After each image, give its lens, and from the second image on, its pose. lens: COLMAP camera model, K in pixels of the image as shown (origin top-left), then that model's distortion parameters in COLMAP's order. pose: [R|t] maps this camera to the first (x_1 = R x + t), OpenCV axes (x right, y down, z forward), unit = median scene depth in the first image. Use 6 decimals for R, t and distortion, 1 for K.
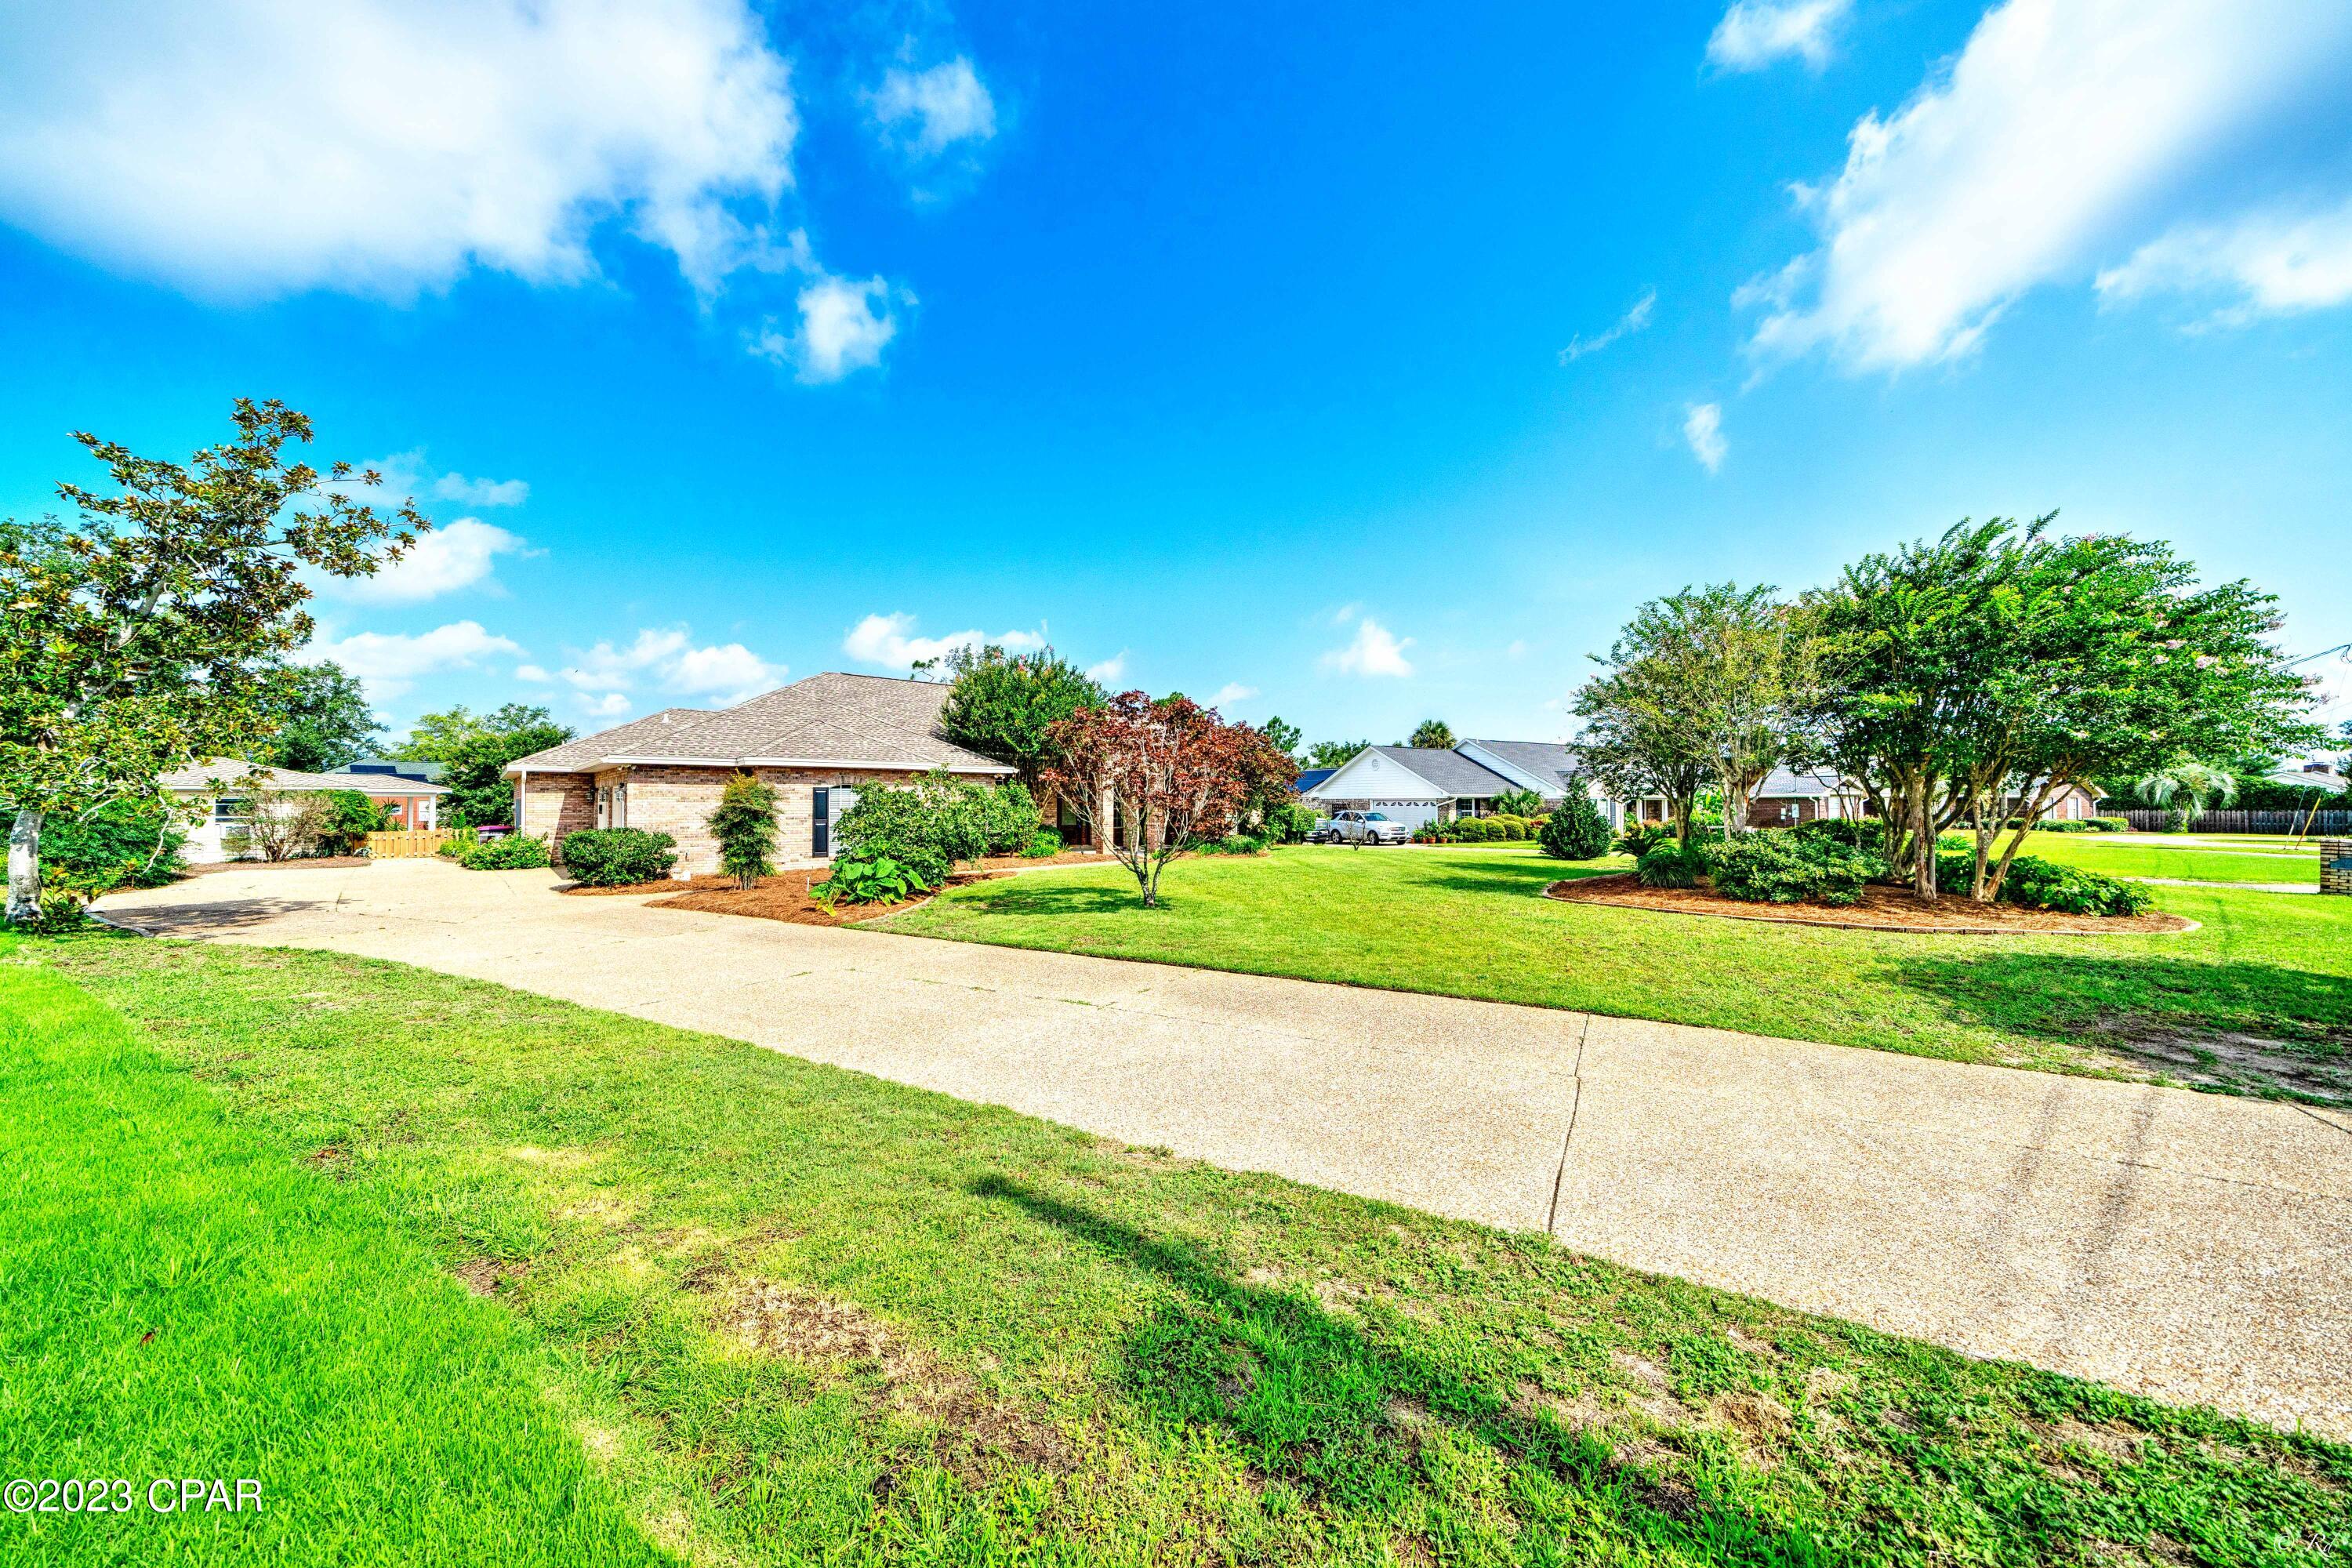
lens RADIAL K [[800.4, 0, 1174.4], [0, 800.4, 784.3], [0, 0, 1]] dist [-0.006338, -0.000041]
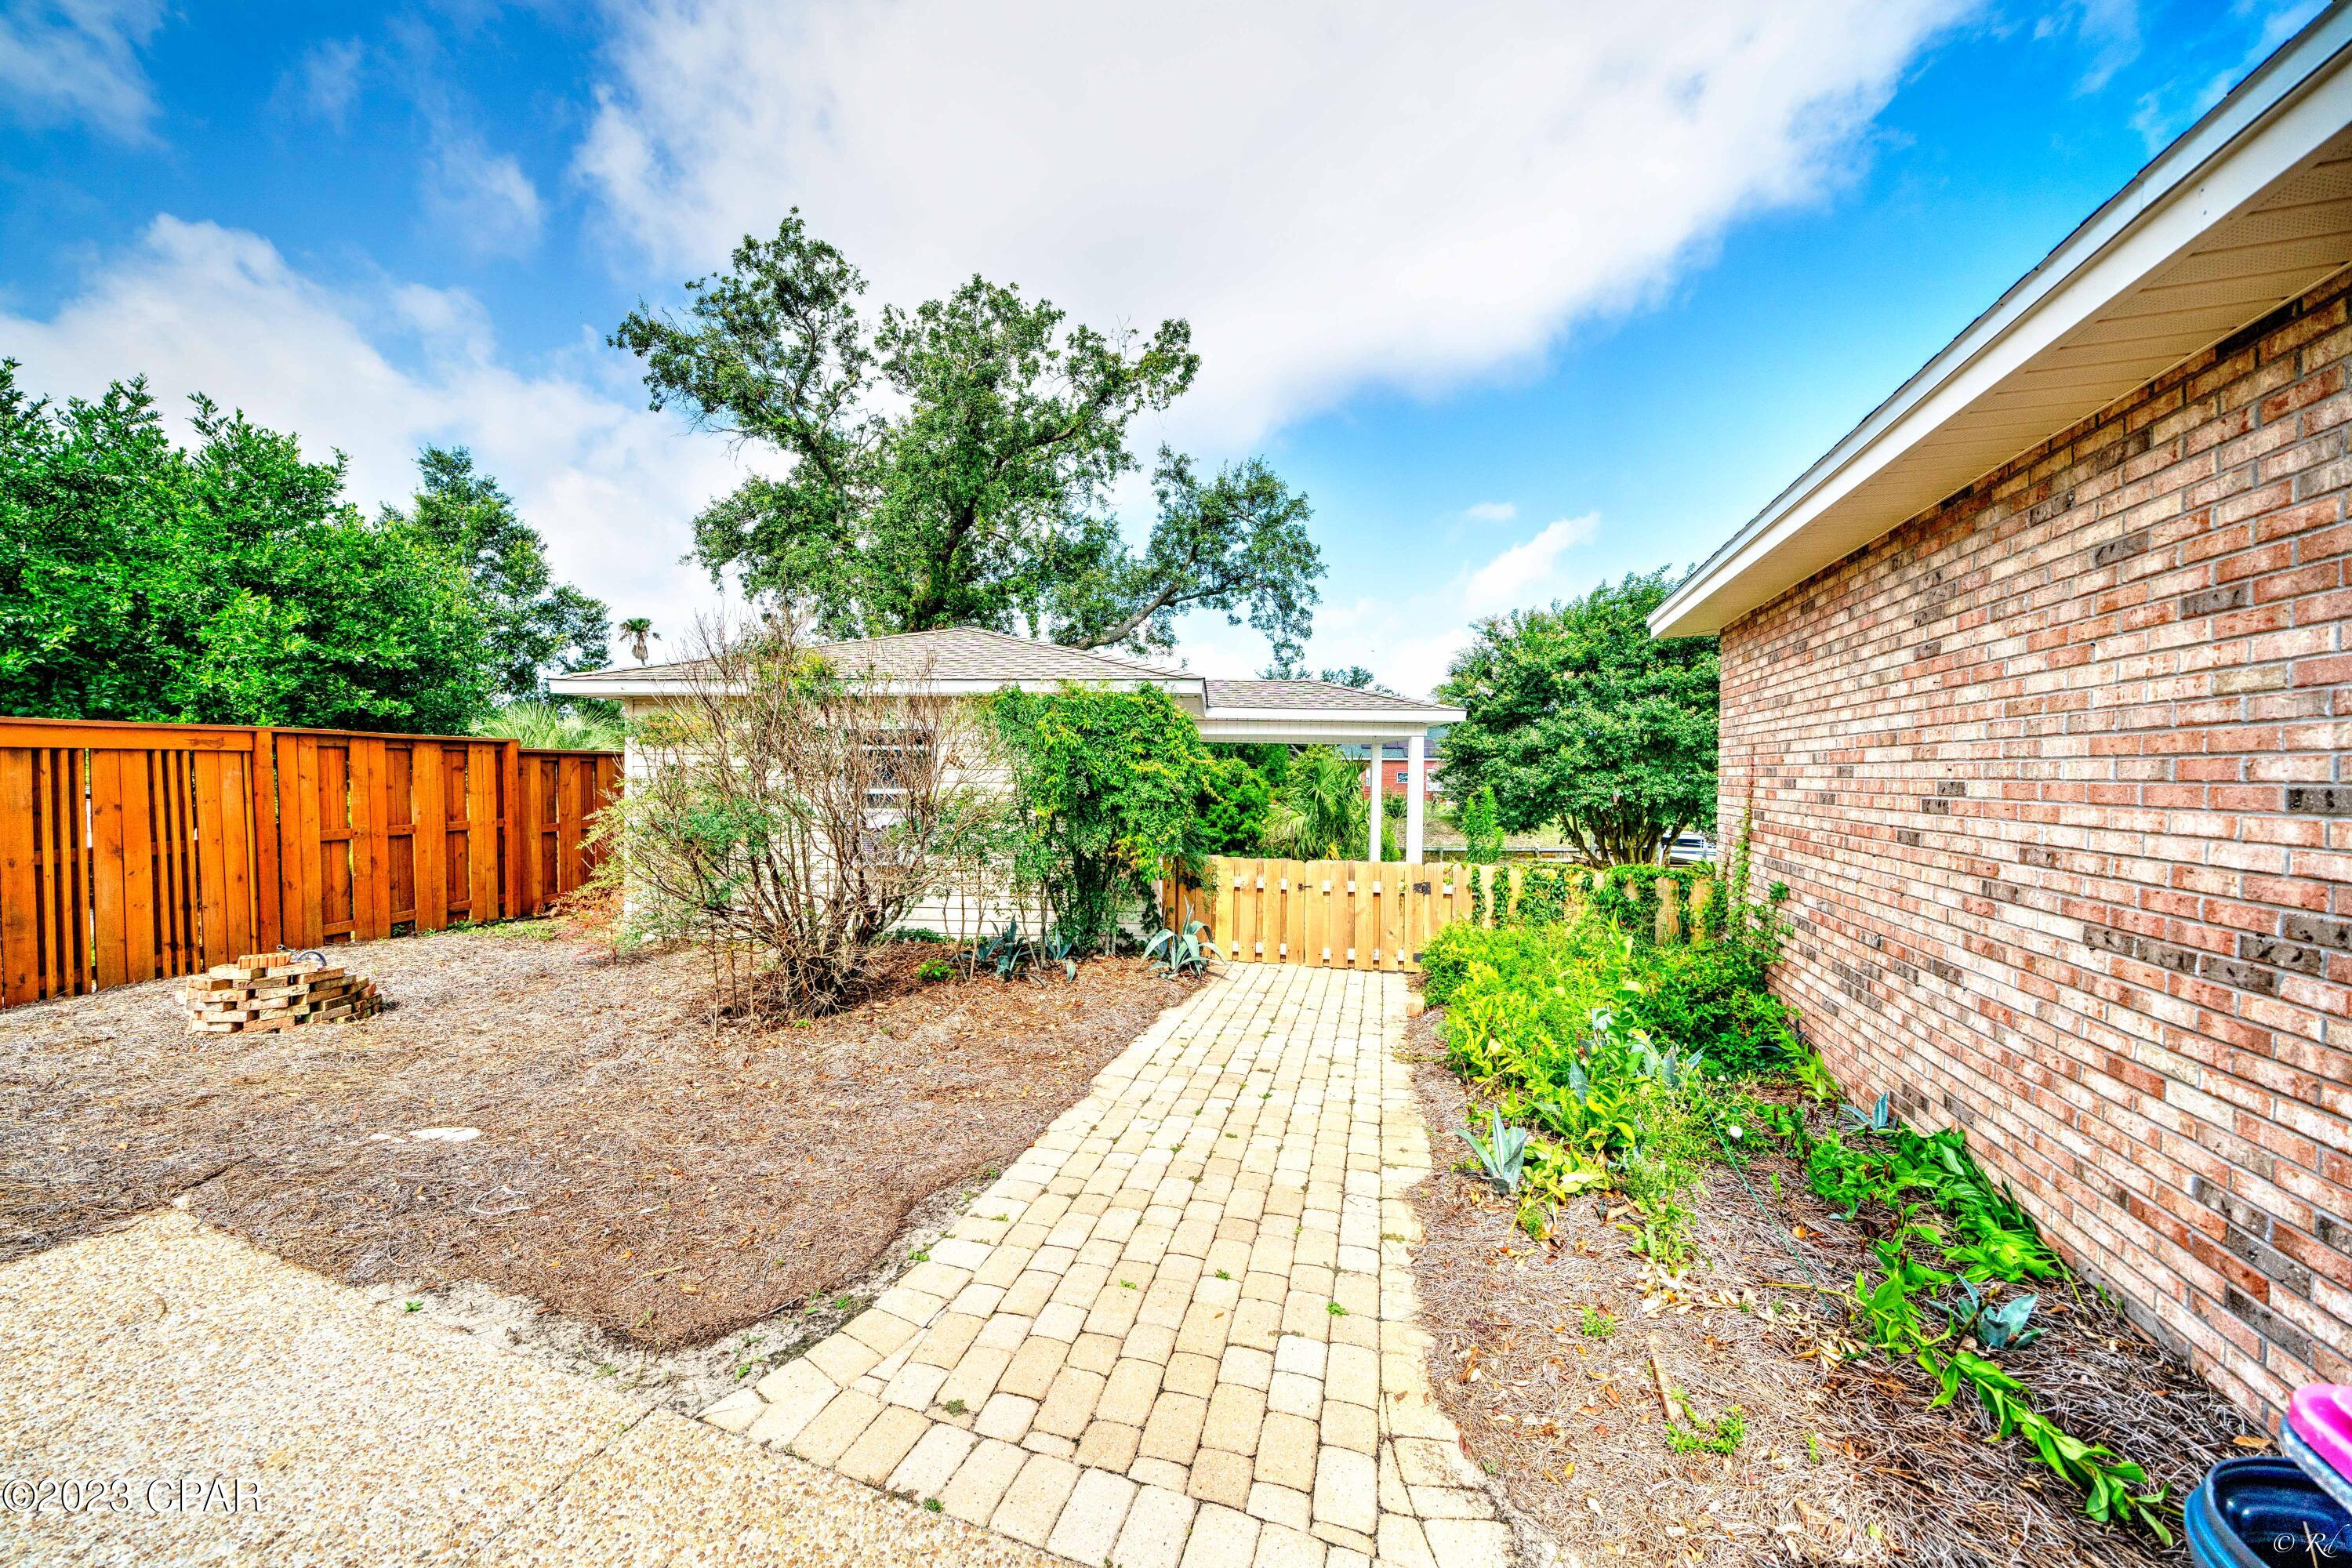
lens RADIAL K [[800.4, 0, 1174.4], [0, 800.4, 784.3], [0, 0, 1]] dist [-0.006338, -0.000041]
pose [[0.472435, 0.017840, -0.881185, -0.586971], [0.012115, 0.999569, 0.026732, 0.020399], [0.881282, -0.023305, 0.472015, 0.643795]]
